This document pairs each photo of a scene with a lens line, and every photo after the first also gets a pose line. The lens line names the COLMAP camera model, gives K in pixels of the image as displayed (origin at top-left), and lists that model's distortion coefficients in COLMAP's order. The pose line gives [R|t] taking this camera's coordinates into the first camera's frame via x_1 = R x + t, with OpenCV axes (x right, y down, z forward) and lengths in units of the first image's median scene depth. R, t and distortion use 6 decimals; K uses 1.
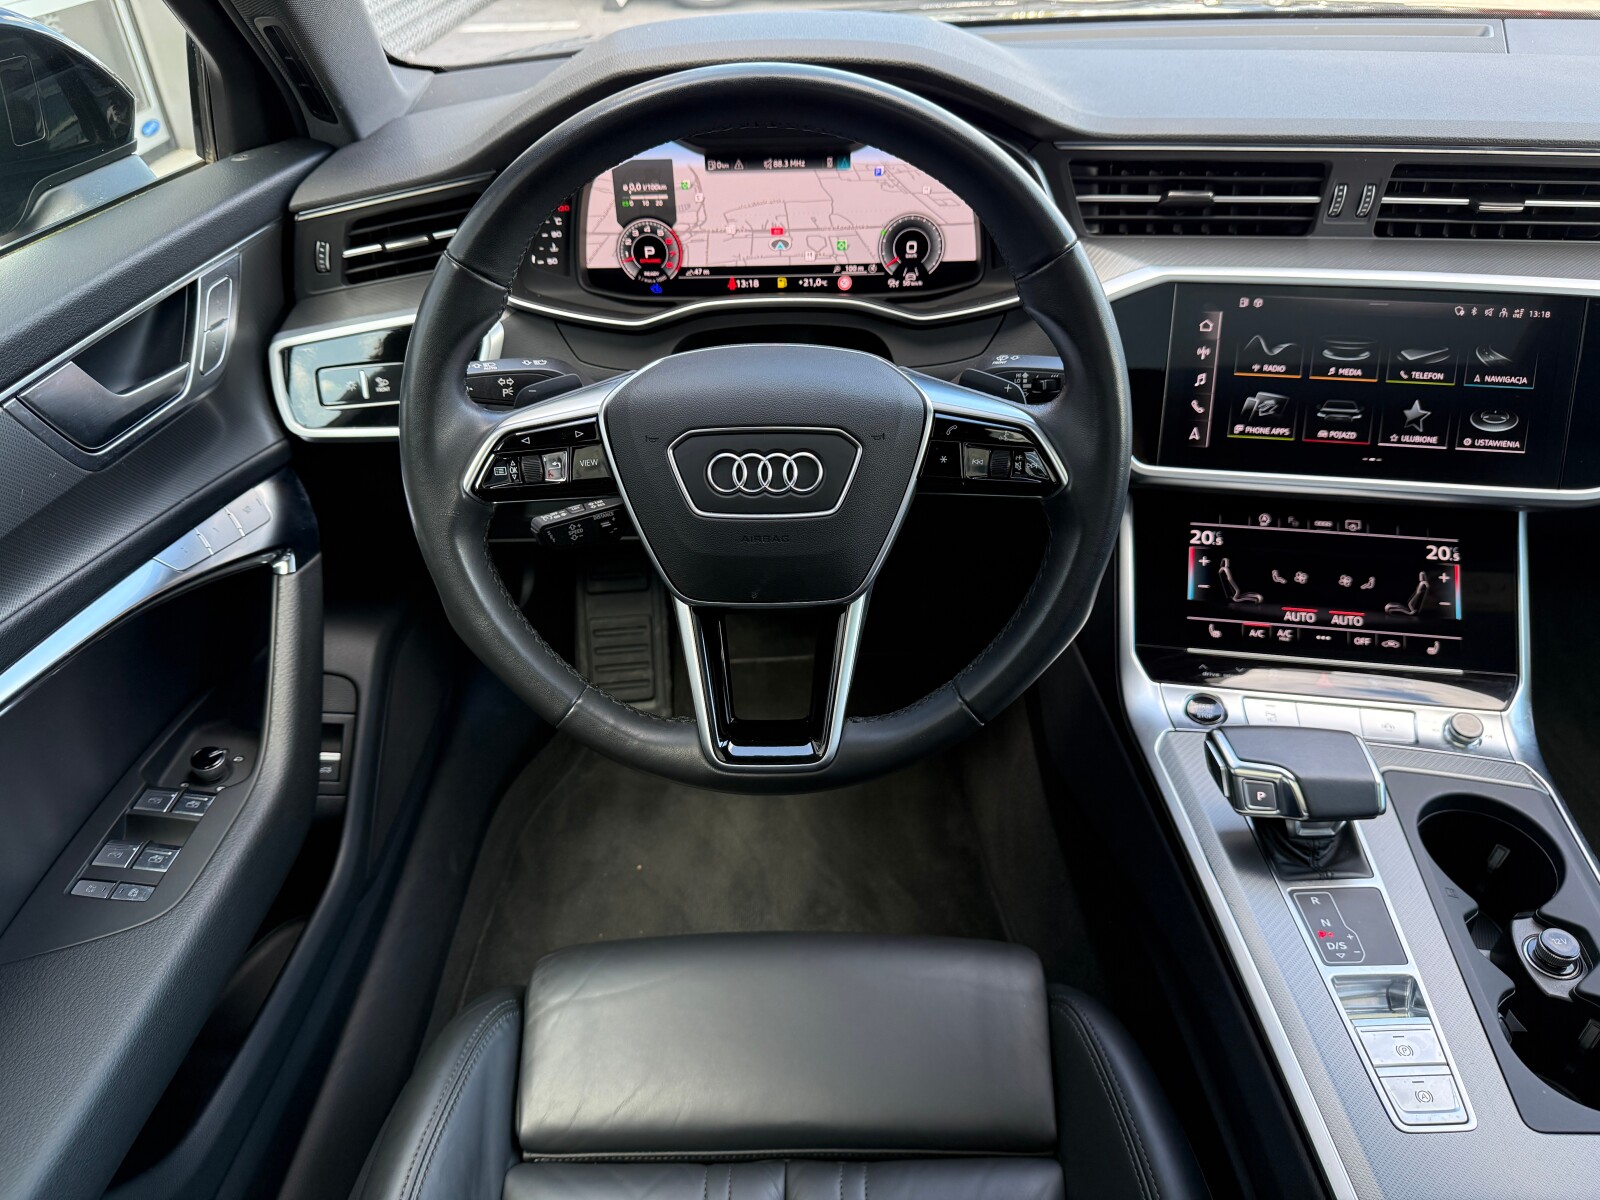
lens RADIAL K [[1132.7, 0, 806.0], [0, 1132.7, 600.7], [0, 0, 1]] dist [0.034199, -0.062912]
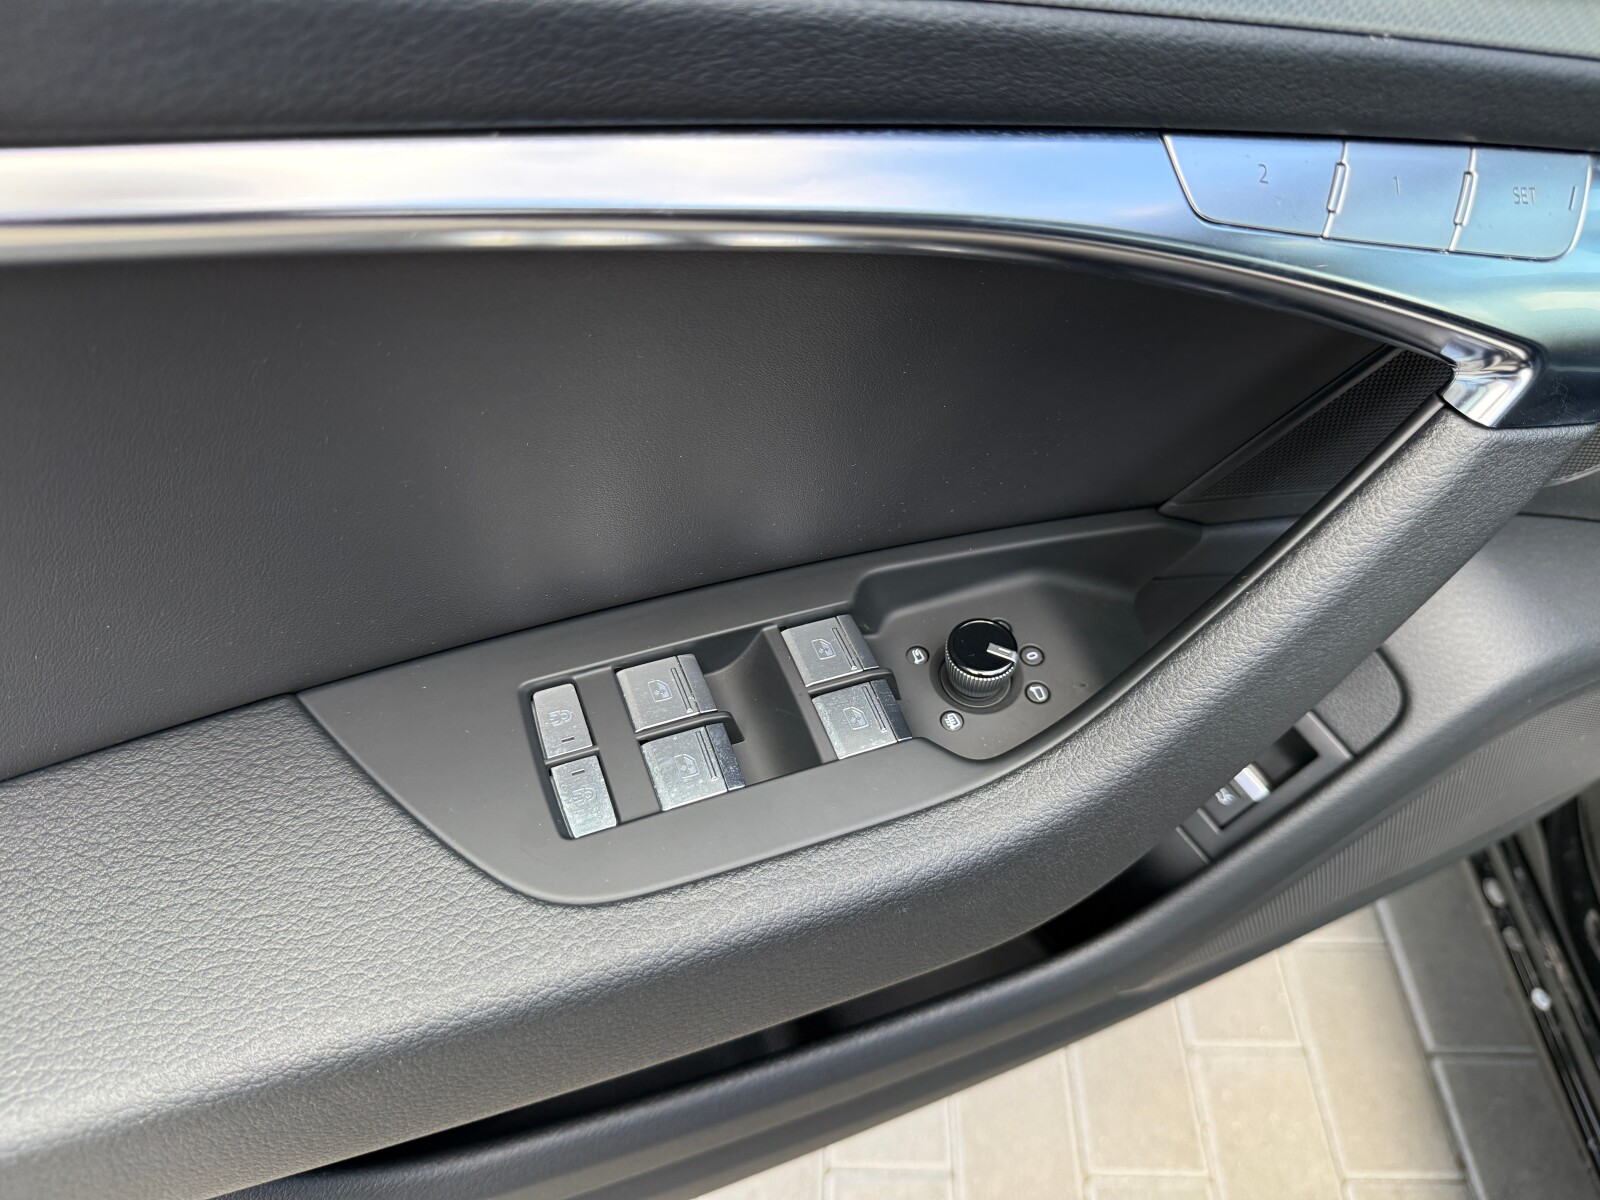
lens RADIAL K [[1132.7, 0, 804.6], [0, 1132.7, 588.4], [0, 0, 1]] dist [0.034199, -0.062912]
pose [[0.379858, 0.660197, -0.647957, -0.254253], [-0.548604, 0.724762, 0.416839, -0.018290], [0.744810, 0.197132, 0.637493, 0.589824]]
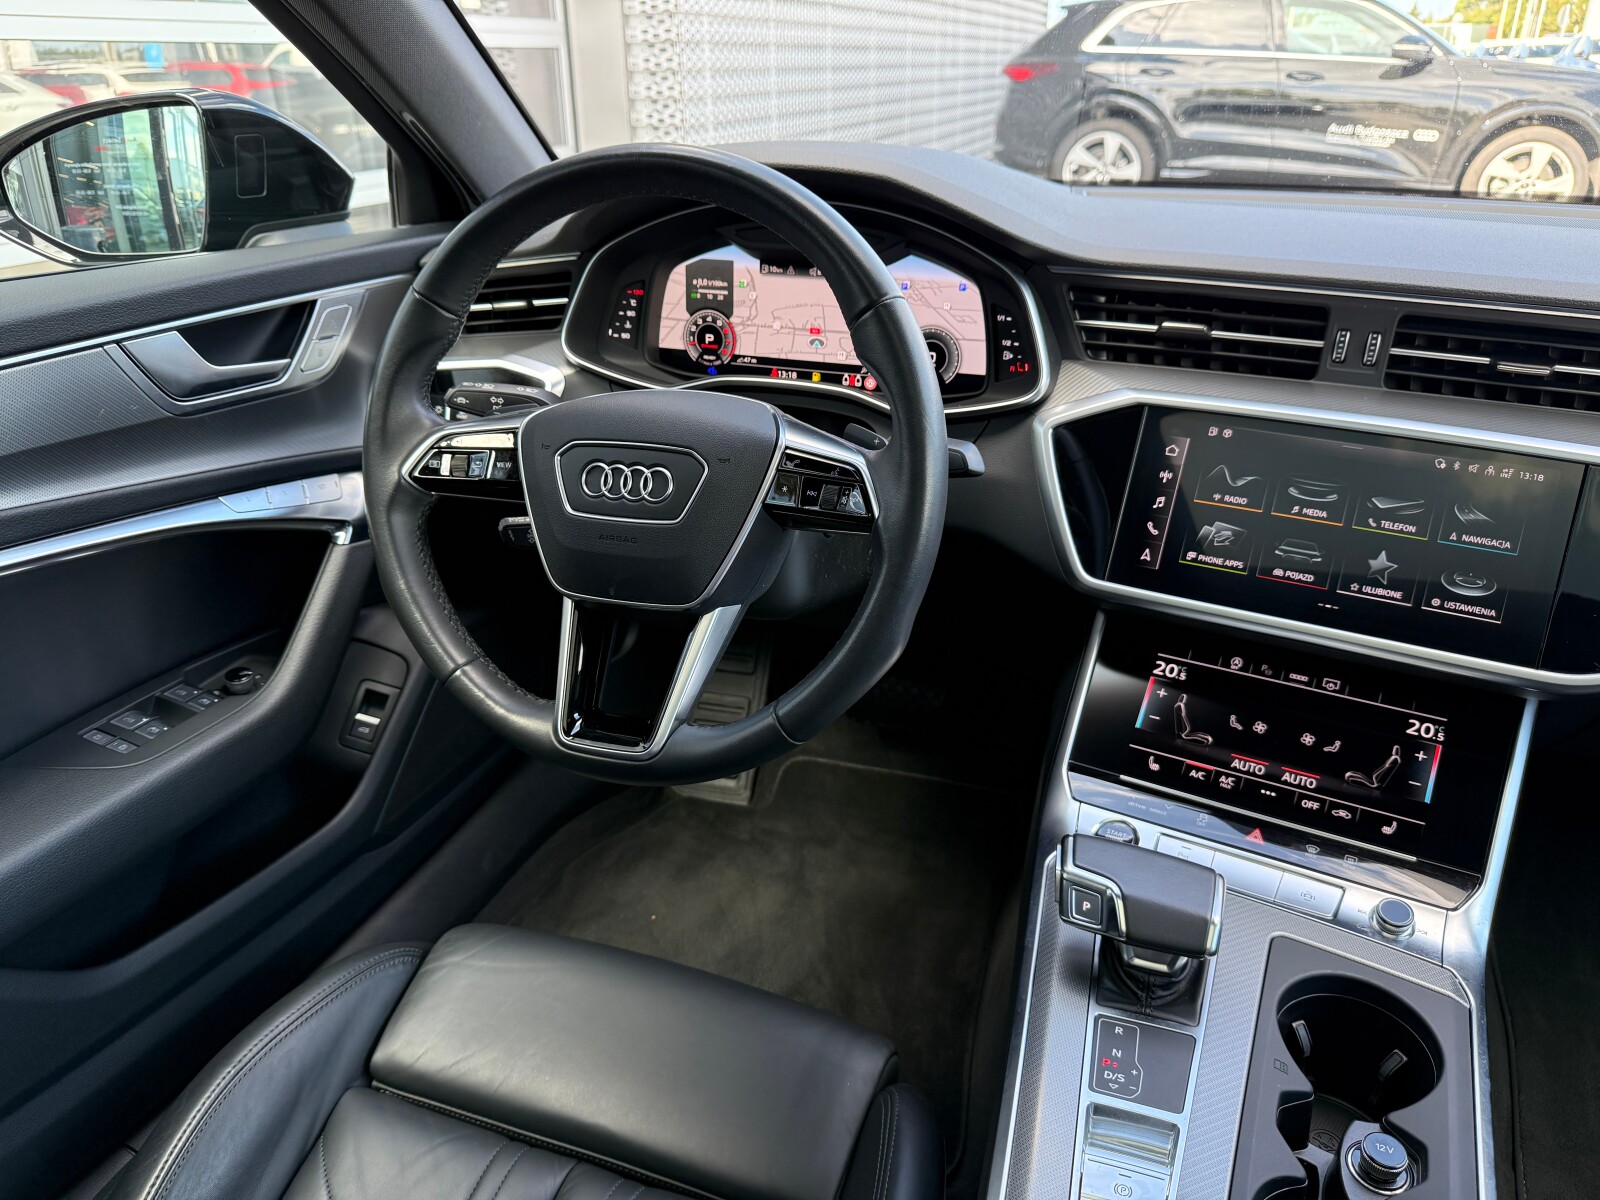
lens RADIAL K [[1132.7, 0, 789.6], [0, 1132.7, 599.3], [0, 0, 1]] dist [0.034199, -0.062912]
pose [[0.939384, 0.165172, -0.300460, 0.343794], [-0.210282, 0.969698, -0.124371, 0.077759], [0.270812, 0.180013, 0.945651, -0.013218]]
